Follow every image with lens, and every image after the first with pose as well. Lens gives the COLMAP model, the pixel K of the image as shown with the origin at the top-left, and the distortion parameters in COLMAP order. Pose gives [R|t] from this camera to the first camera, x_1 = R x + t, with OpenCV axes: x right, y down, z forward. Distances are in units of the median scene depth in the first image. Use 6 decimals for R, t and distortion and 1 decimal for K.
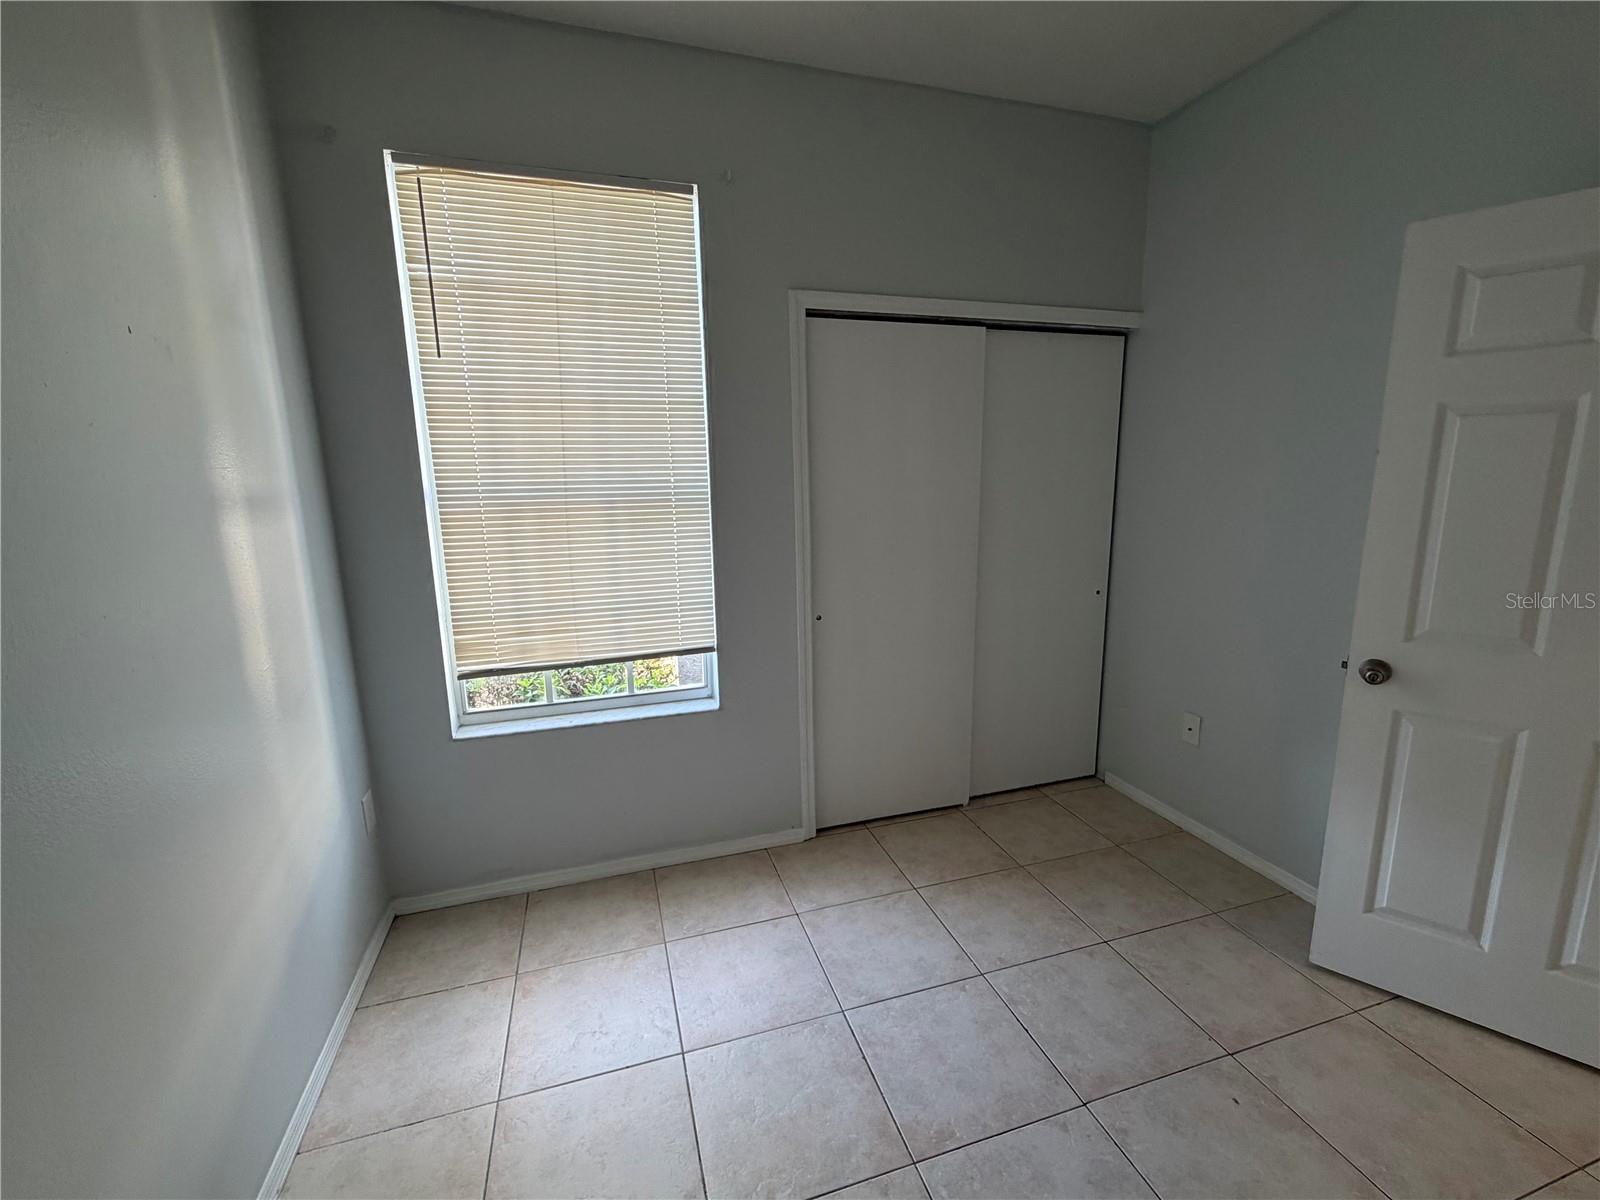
lens RADIAL K [[672.3, 0, 809.5], [0, 672.3, 603.9], [0, 0, 1]] dist [-0.004194, -0.000218]
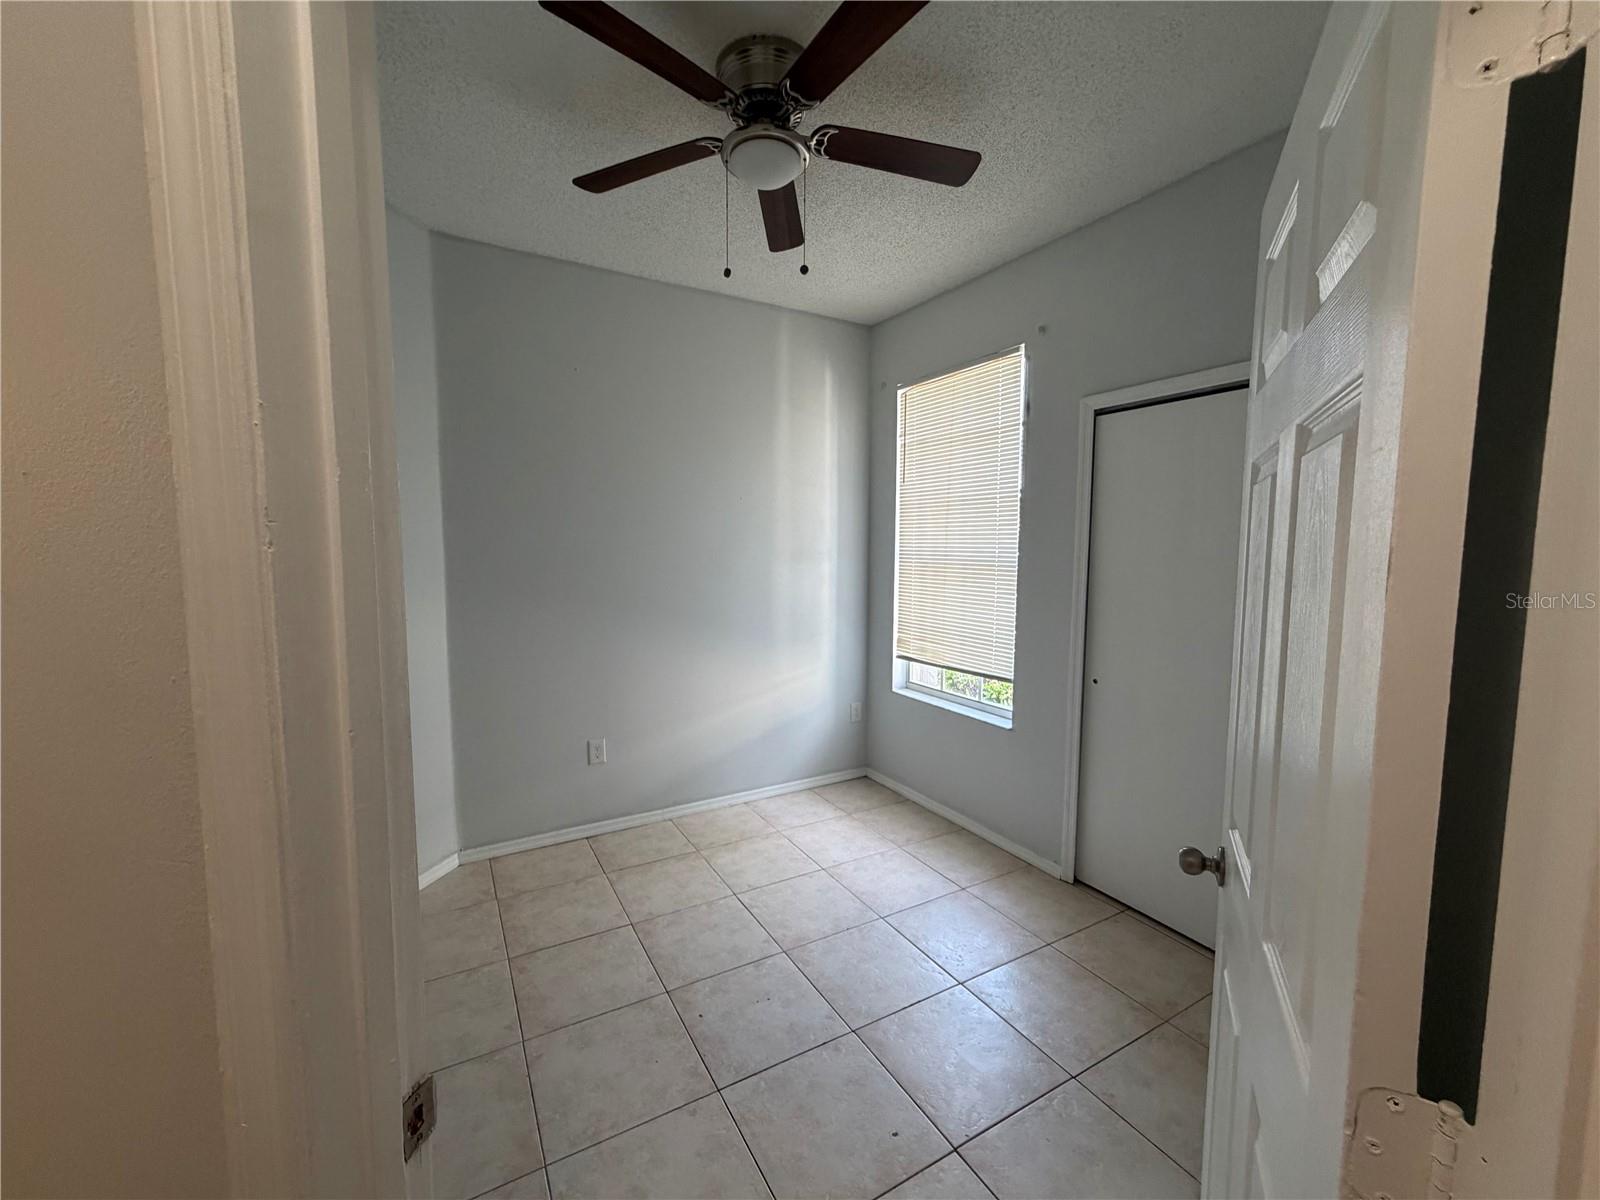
lens RADIAL K [[672.3, 0, 808.3], [0, 672.3, 608.7], [0, 0, 1]] dist [-0.004194, -0.000218]
pose [[0.200394, 0.110311, -0.973485, 1.125398], [-0.191038, 0.978967, 0.071607, -0.096939], [0.960909, 0.171623, 0.217253, 0.350999]]
